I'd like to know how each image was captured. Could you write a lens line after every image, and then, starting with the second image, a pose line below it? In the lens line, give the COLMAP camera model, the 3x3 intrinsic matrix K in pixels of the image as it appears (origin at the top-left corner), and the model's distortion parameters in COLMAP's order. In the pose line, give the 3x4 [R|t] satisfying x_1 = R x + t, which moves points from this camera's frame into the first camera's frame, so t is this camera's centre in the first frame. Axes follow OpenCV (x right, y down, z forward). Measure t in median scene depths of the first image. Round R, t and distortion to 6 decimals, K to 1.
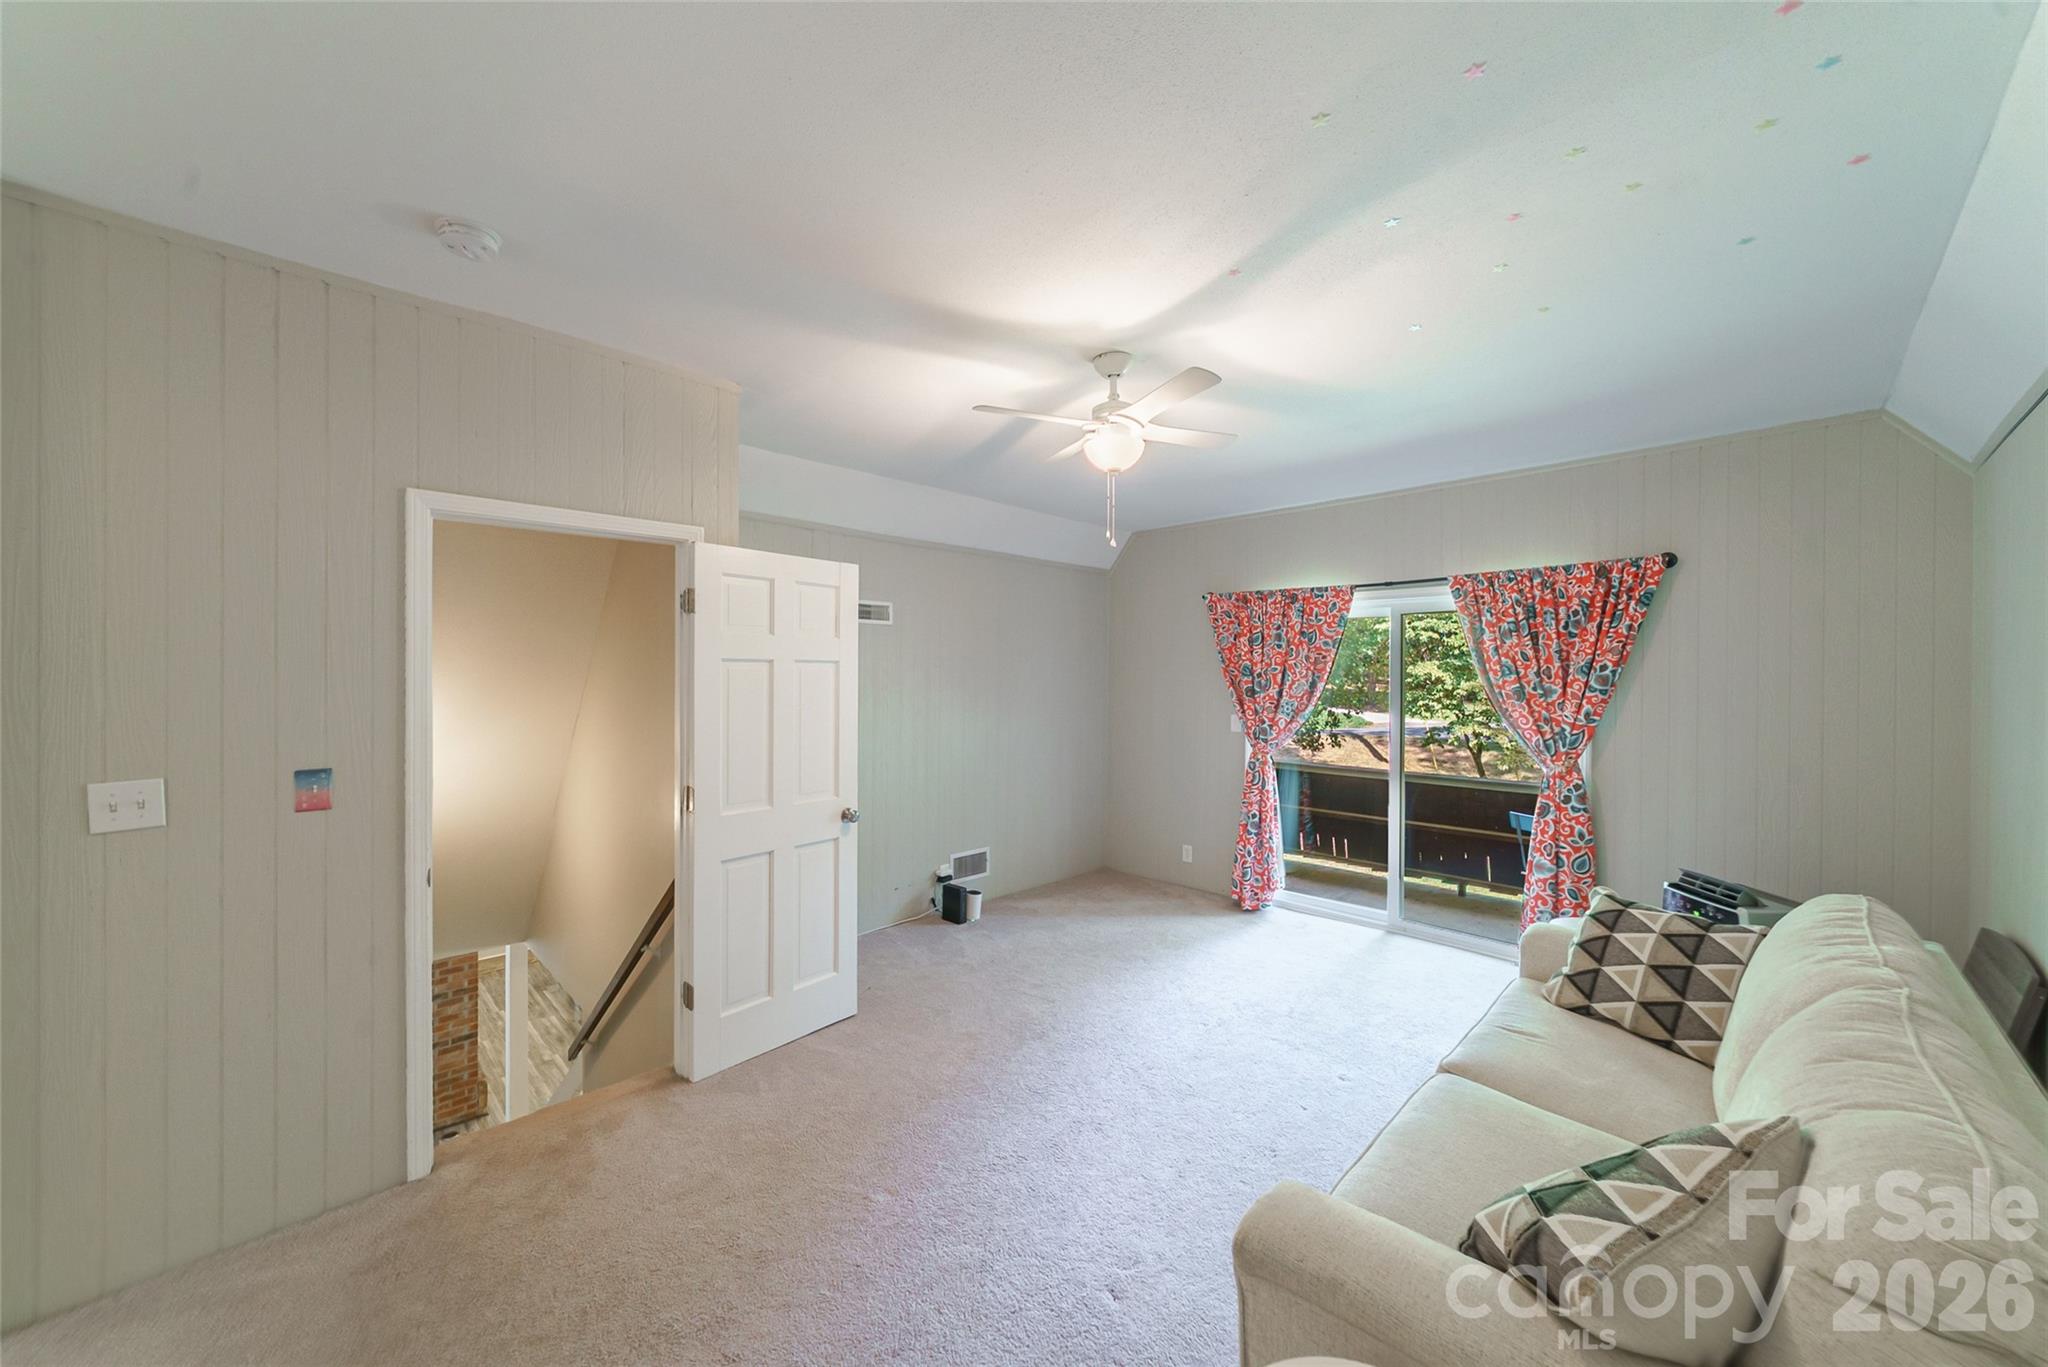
lens RADIAL K [[677.7, 0, 1010.5], [0, 677.7, 682.7], [0, 0, 1]] dist [0.000450, 0.000008]
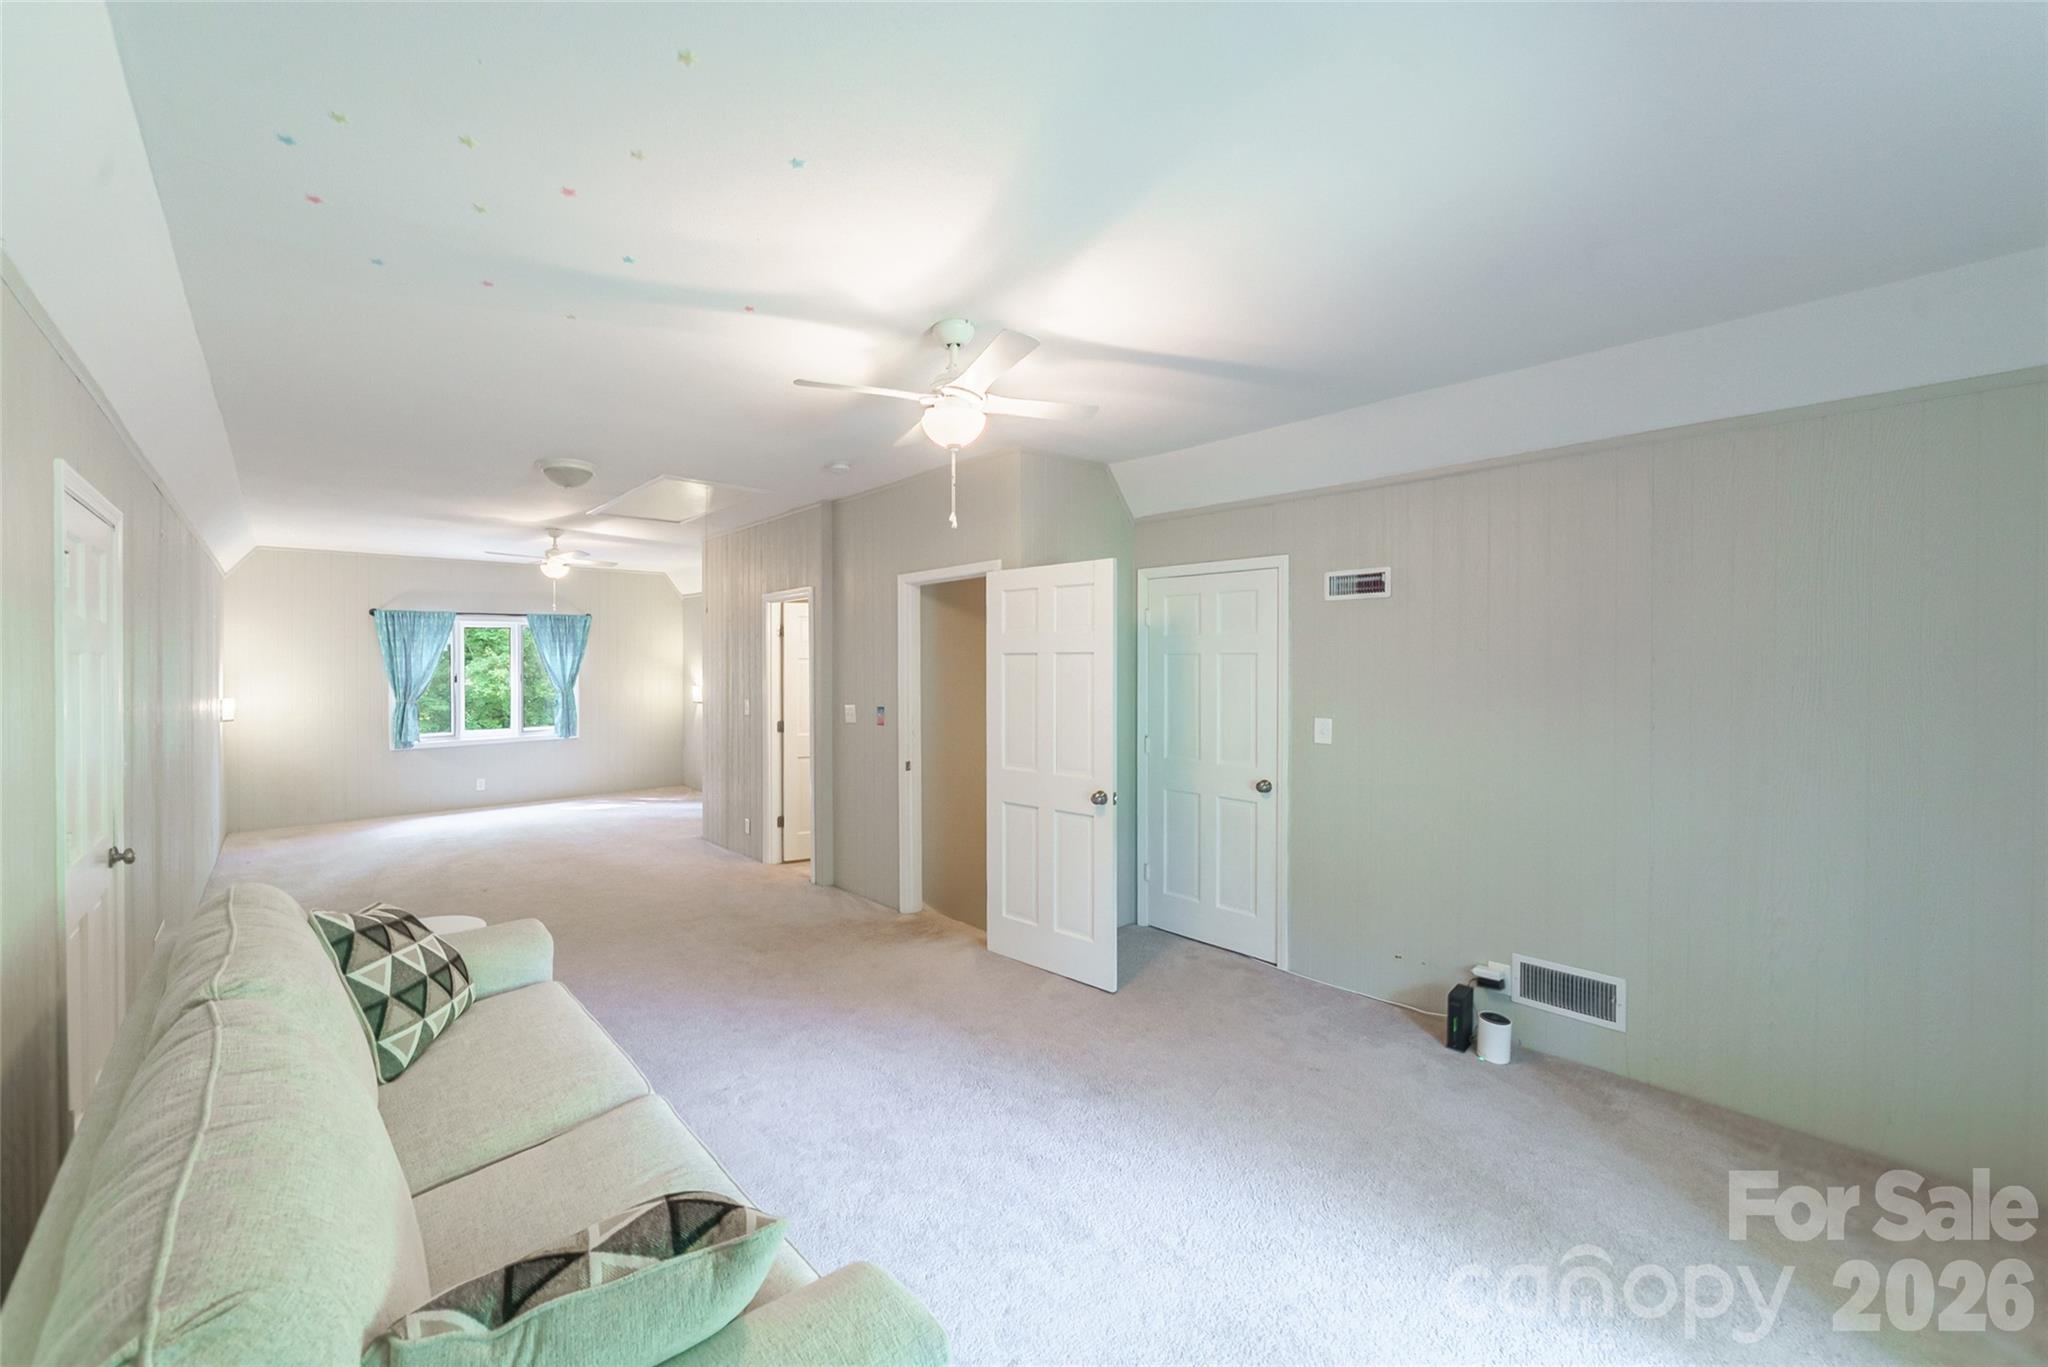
lens RADIAL K [[754.4, 0, 1013.0], [0, 754.4, 668.4], [0, 0, 1]] dist [-0.007329, 0.000316]
pose [[0.034542, 0.005376, -0.999389, 0.973449], [-0.008319, 0.999952, 0.005092, -0.011748], [0.999369, 0.008138, 0.034585, 0.857599]]
